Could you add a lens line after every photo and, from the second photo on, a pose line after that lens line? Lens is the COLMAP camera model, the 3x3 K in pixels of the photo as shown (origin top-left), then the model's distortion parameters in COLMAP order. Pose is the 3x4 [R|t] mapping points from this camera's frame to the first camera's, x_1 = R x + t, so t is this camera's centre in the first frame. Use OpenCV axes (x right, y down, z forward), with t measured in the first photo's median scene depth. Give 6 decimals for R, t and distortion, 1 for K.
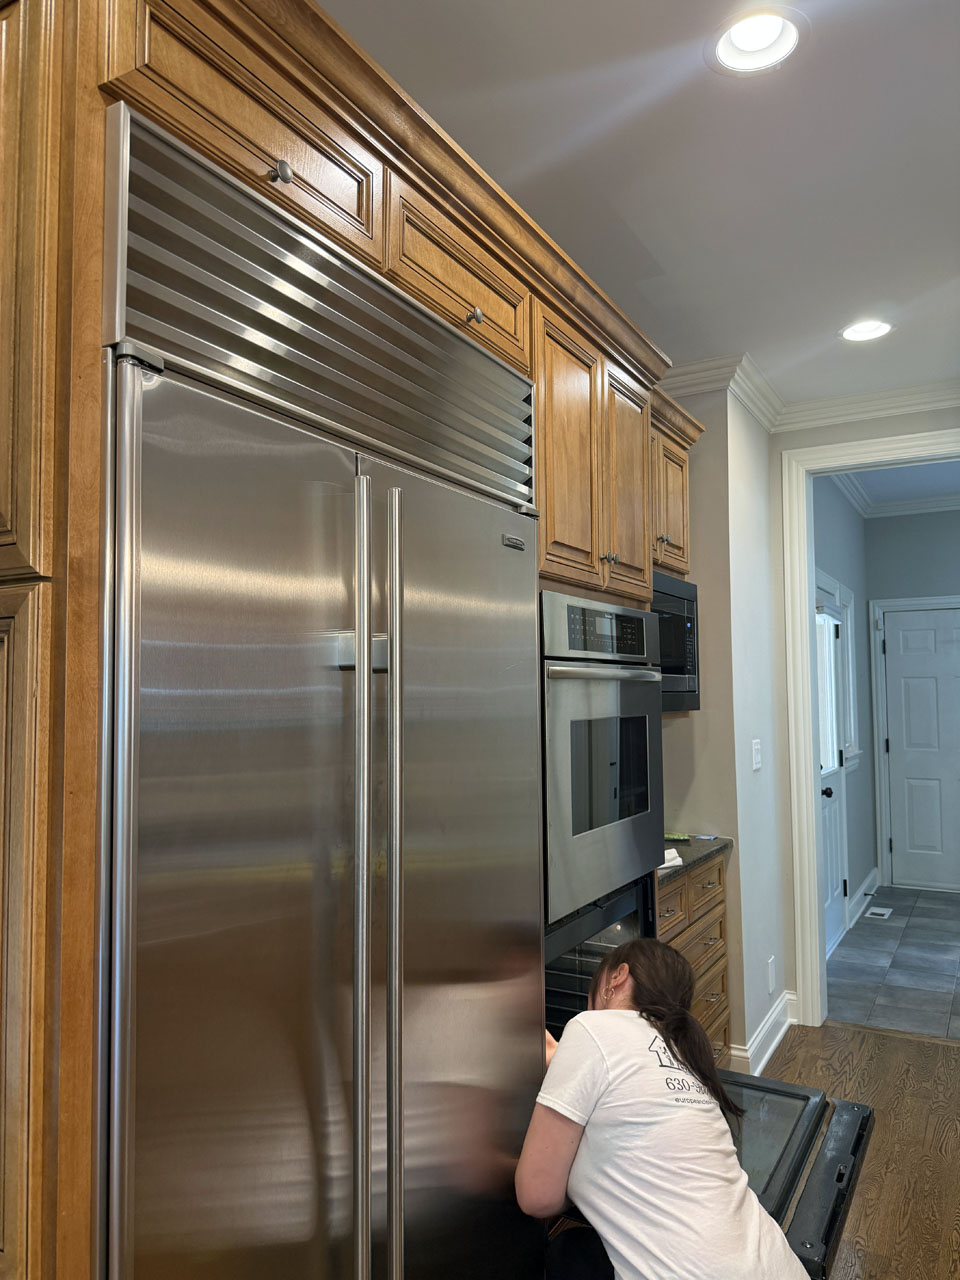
lens RADIAL K [[916.3, 0, 480.0], [0, 916.3, 640.0], [0, 0, 1]] dist [0.005689, -0.006053]
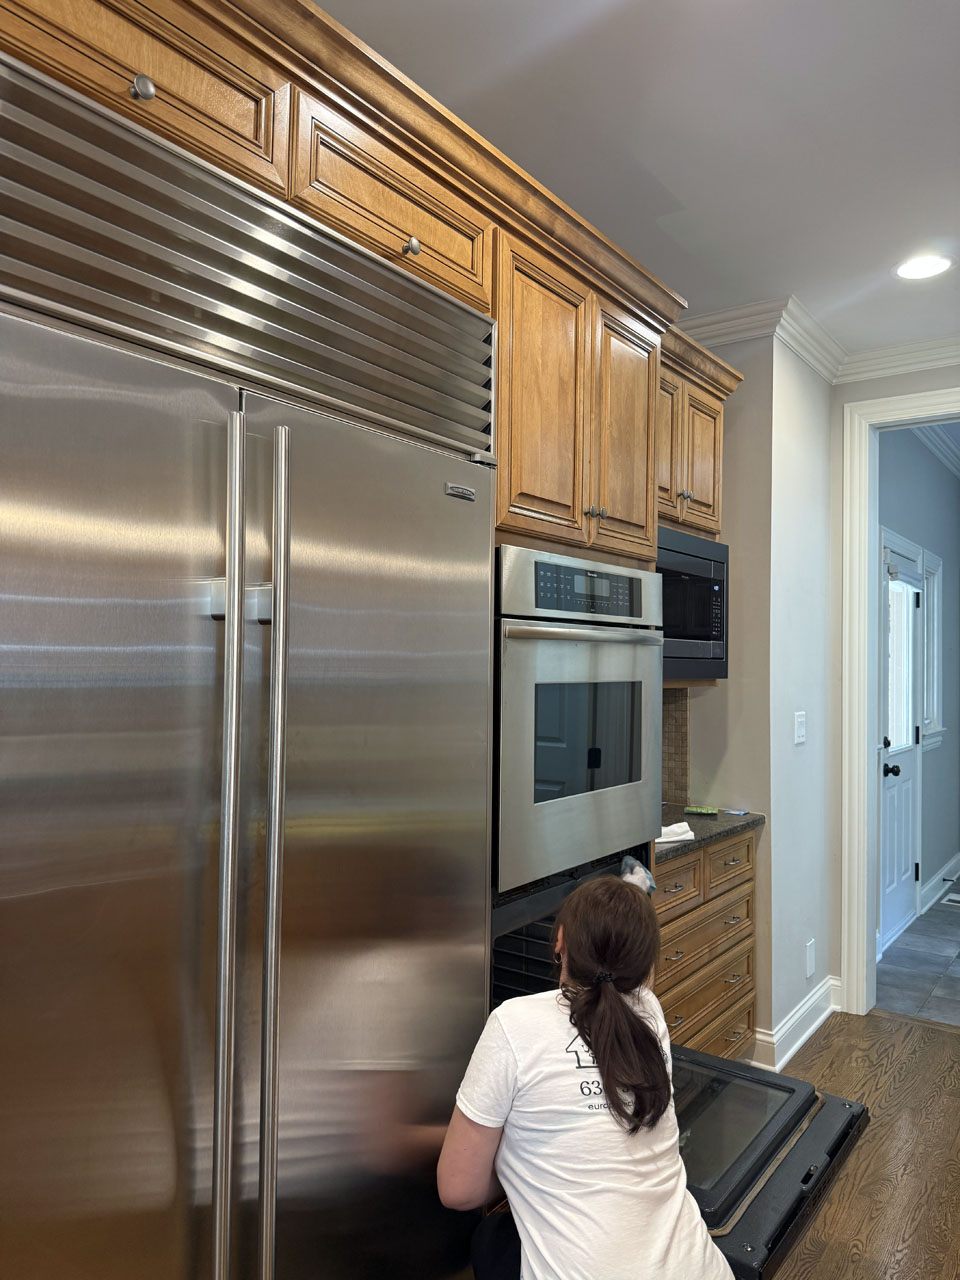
lens RADIAL K [[915.1, 0, 480.9], [0, 915.1, 637.1], [0, 0, 1]] dist [-0.004632, -0.002481]
pose [[0.992988, 0.021384, -0.116261, 0.109652], [-0.017331, 0.999210, 0.035758, 0.005521], [0.116934, -0.033492, 0.992575, 0.041653]]
